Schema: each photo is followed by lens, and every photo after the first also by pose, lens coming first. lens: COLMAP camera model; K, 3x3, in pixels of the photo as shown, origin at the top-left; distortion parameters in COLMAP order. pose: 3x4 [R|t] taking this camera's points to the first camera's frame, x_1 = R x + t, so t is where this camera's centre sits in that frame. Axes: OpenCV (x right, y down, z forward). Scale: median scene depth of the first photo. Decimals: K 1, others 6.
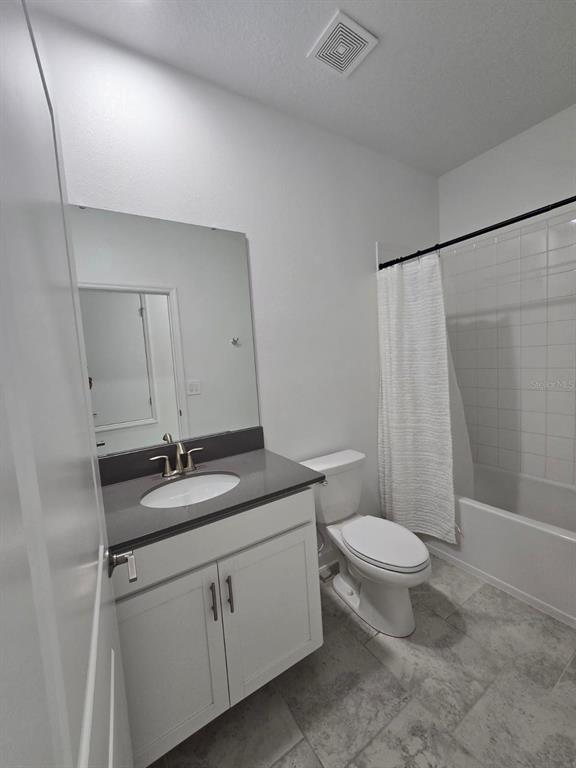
lens RADIAL K [[308.2, 0, 288.0], [0, 308.2, 384.0], [0, 0, 1]] dist [-0.000233, 0.000191]
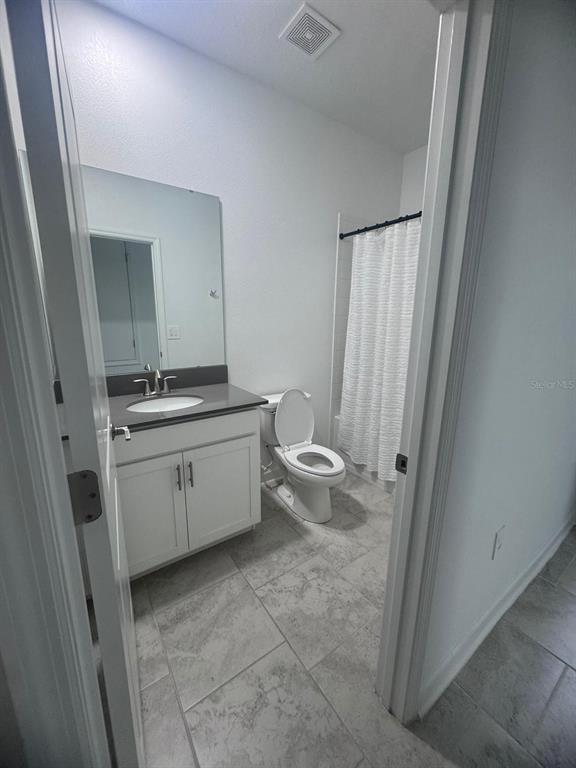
lens RADIAL K [[308.2, 0, 288.0], [0, 308.2, 384.0], [0, 0, 1]] dist [-0.000233, 0.000191]
pose [[0.996501, 0.066316, 0.050874, 0.122258], [-0.072279, 0.989383, 0.126084, 0.048274], [-0.041972, -0.129320, 0.990714, -0.286499]]
